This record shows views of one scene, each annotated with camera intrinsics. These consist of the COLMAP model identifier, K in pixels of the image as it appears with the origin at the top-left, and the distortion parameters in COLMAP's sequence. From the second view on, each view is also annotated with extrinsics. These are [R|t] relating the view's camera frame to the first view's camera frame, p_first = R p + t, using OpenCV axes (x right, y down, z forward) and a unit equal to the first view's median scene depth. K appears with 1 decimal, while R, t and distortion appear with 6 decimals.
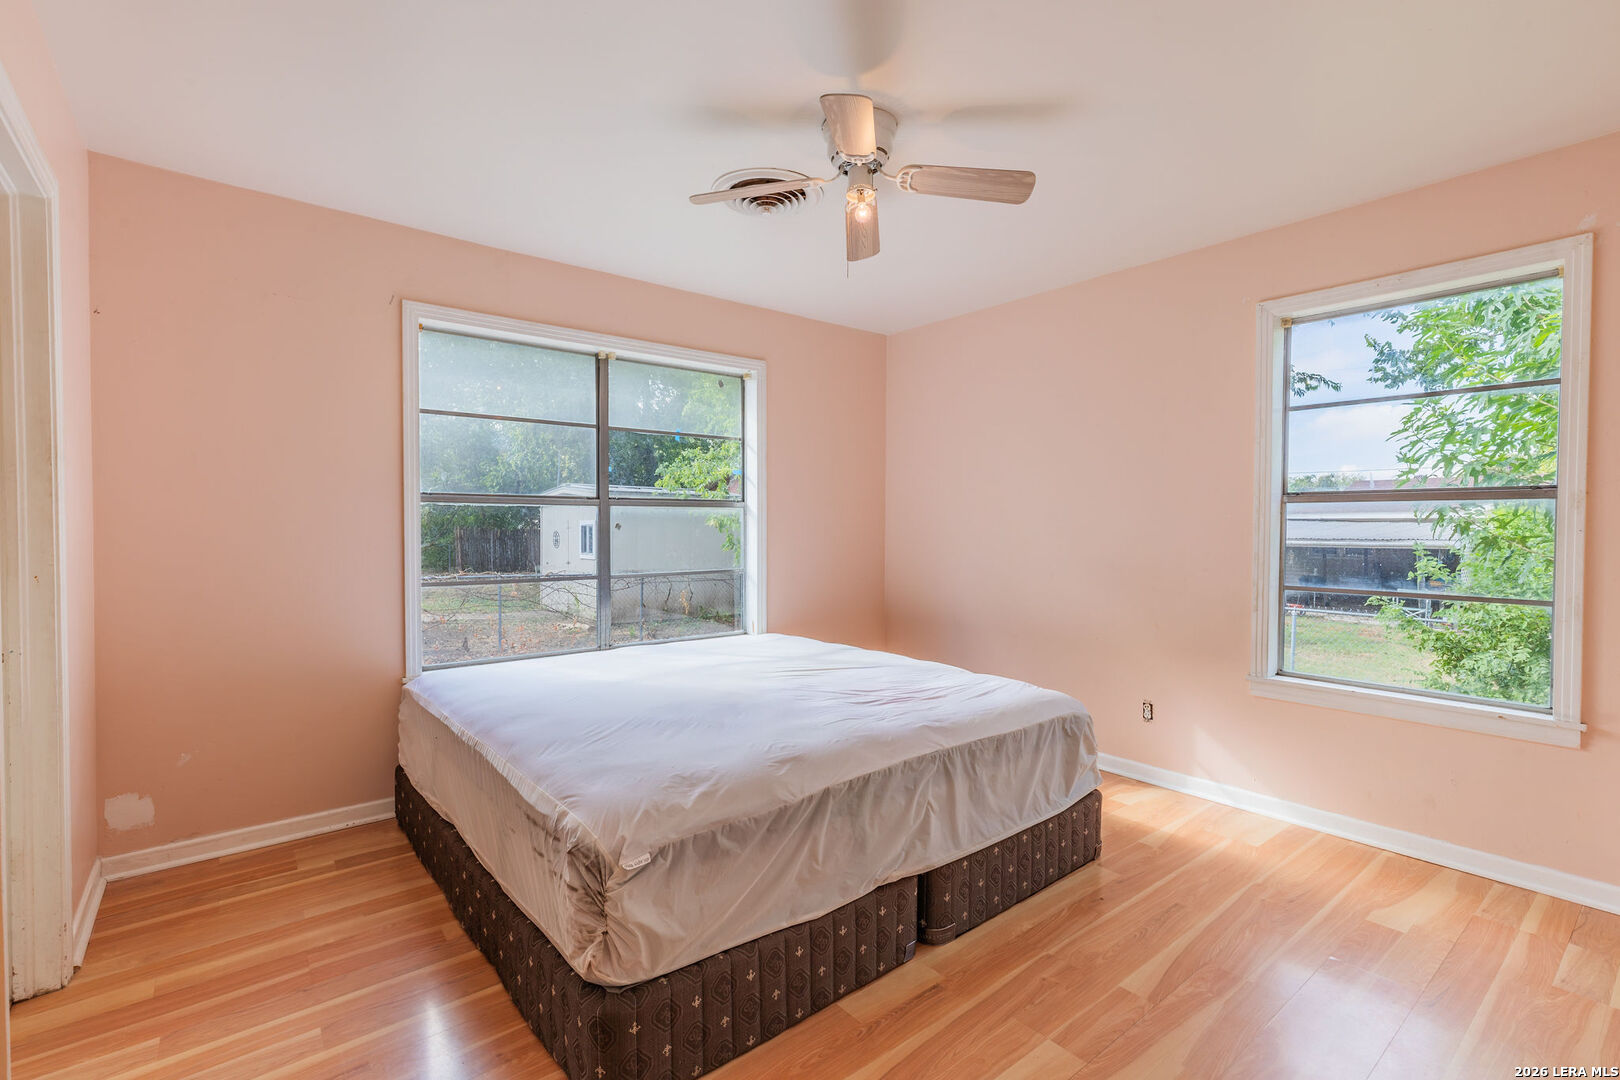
lens RADIAL K [[730.6, 0, 817.7], [0, 730.6, 544.2], [0, 0, 1]] dist [0.001533, -0.000643]
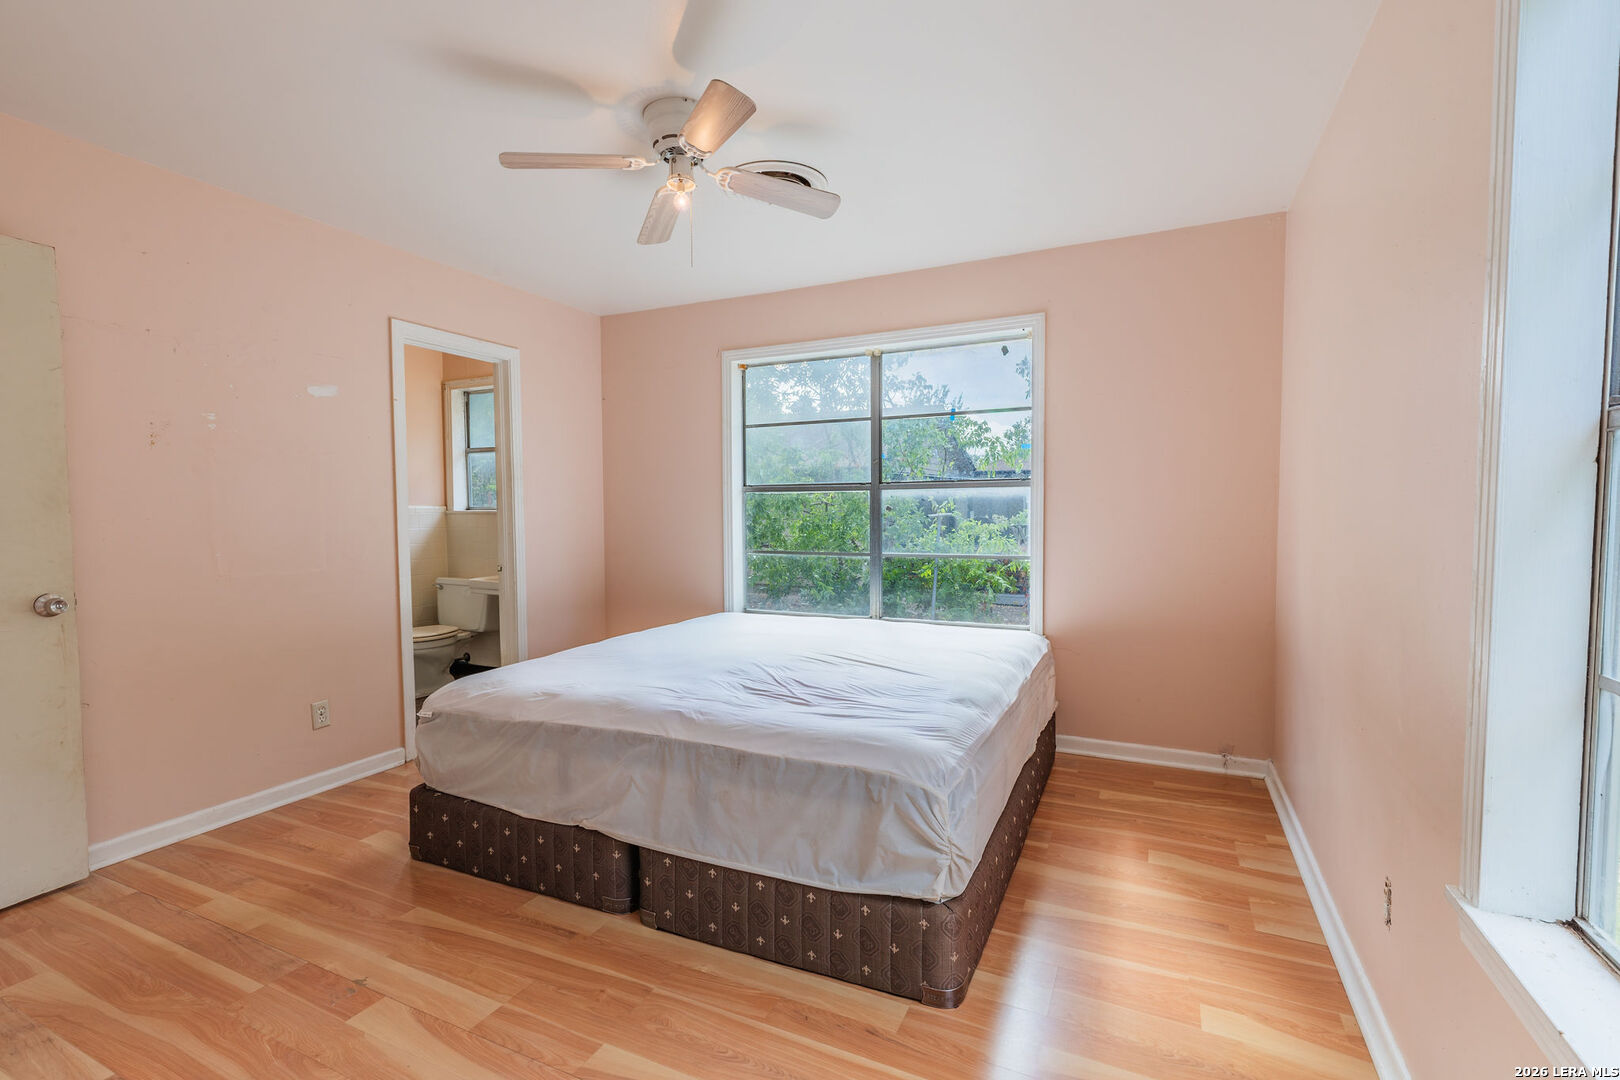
lens RADIAL K [[730.6, 0, 817.7], [0, 730.6, 544.2], [0, 0, 1]] dist [0.001533, -0.000643]
pose [[0.431691, 0.037132, -0.901257, 1.066642], [-0.015343, 0.999310, 0.033823, -0.011999], [0.901891, -0.000773, 0.431963, 0.719101]]
